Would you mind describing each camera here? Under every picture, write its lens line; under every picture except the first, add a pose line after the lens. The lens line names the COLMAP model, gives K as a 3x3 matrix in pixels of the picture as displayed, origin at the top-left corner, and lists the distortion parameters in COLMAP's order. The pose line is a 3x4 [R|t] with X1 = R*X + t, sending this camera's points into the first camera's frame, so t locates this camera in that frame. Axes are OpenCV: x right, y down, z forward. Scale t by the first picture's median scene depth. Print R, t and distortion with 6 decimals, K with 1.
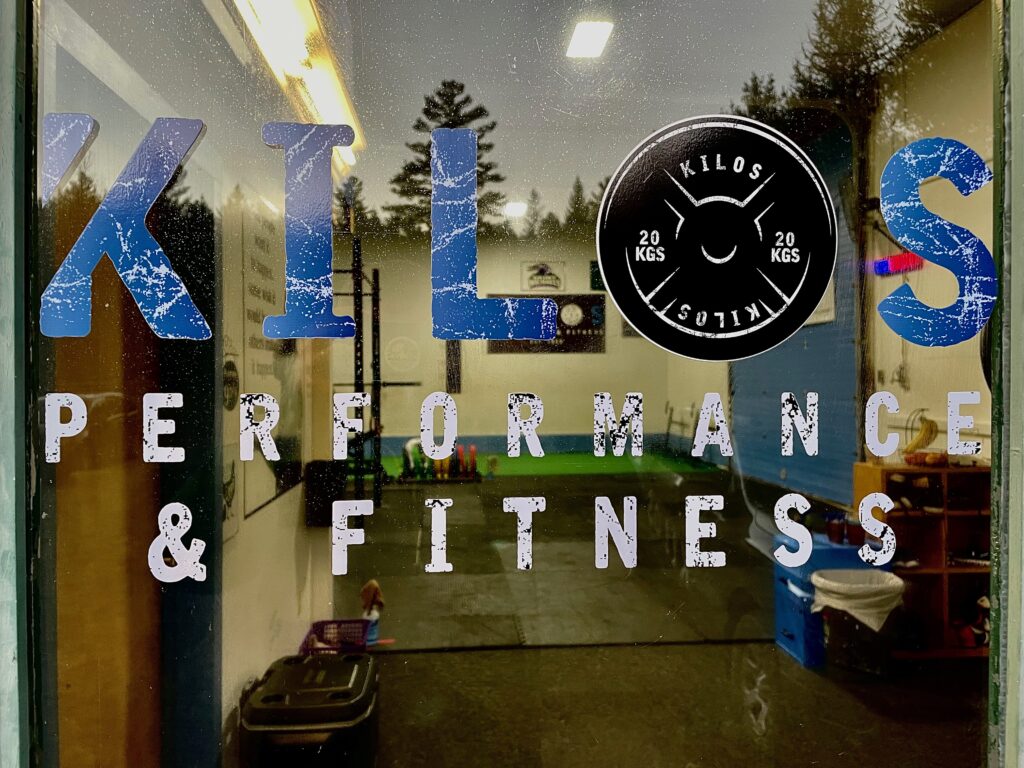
lens RADIAL K [[776.7, 0, 511.1], [0, 776.7, 383.6], [0, 0, 1]] dist [-0.000210, -0.002184]
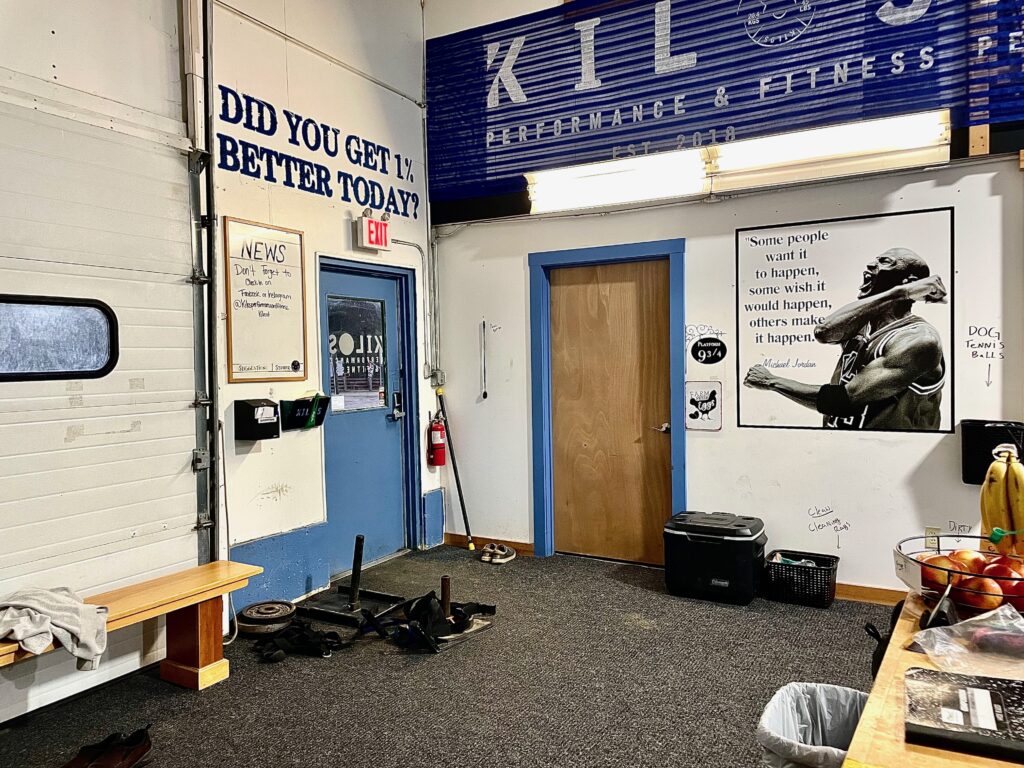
lens RADIAL K [[776.7, 0, 511.1], [0, 776.7, 383.1], [0, 0, 1]] dist [-0.000210, -0.002184]
pose [[0.827773, 0.002375, -0.561059, 0.879193], [0.016050, 0.999482, 0.027910, 1.480623], [0.560834, -0.032108, 0.827305, -2.828731]]
